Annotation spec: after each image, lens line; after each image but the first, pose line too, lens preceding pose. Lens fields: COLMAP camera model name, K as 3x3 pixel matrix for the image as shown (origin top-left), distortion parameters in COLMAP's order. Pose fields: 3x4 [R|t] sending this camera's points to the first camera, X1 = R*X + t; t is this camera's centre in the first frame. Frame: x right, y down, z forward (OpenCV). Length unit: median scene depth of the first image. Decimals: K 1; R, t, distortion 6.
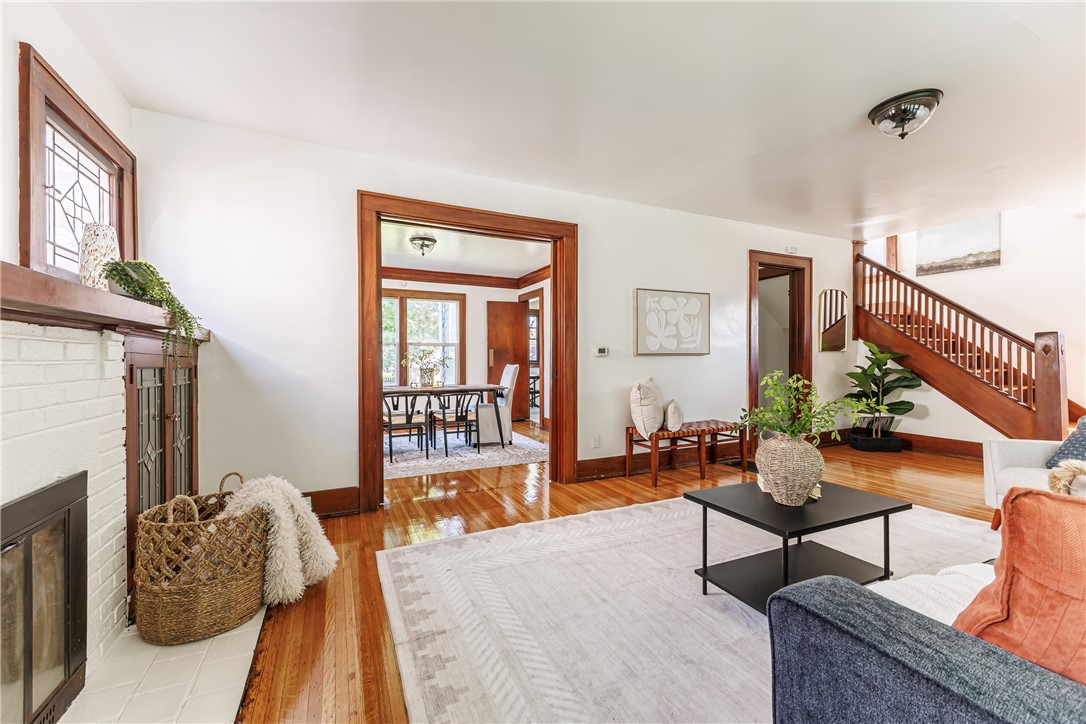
lens RADIAL K [[429.3, 0, 537.8], [0, 429.3, 361.4], [0, 0, 1]] dist [0.002425, 0.000046]
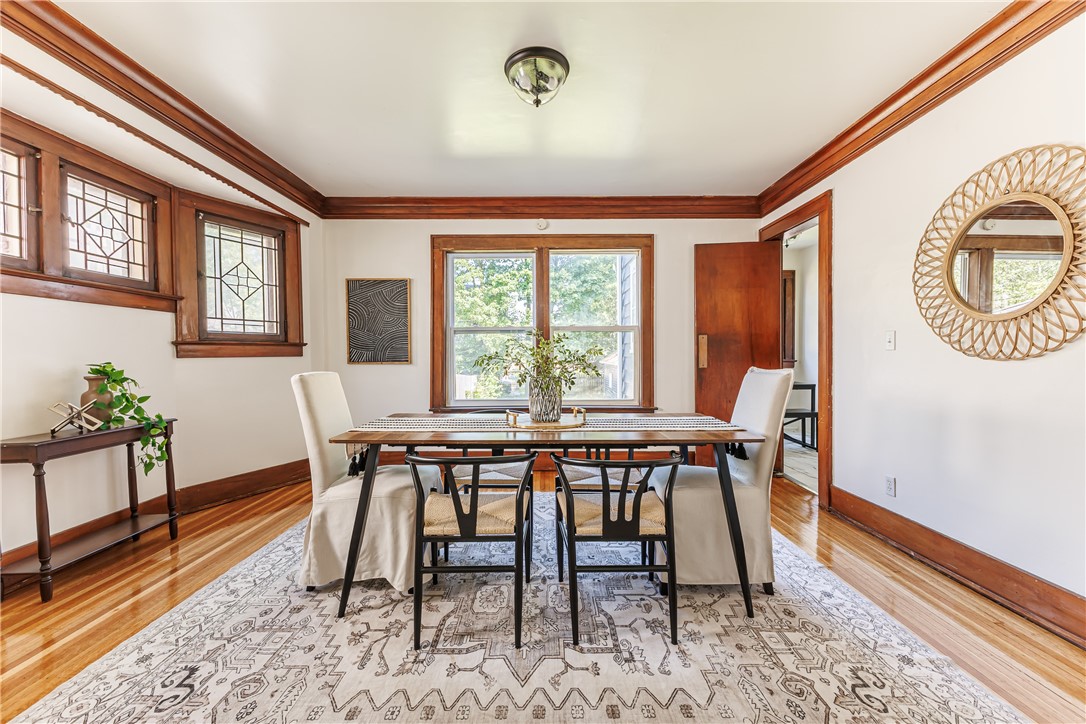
lens RADIAL K [[429.3, 0, 538.0], [0, 429.3, 362.8], [0, 0, 1]] dist [0.002425, 0.000046]
pose [[0.896421, 0.002448, -0.443197, -0.060359], [0.003768, 0.999906, 0.013146, -0.002049], [0.443188, -0.013455, 0.896328, 0.467122]]
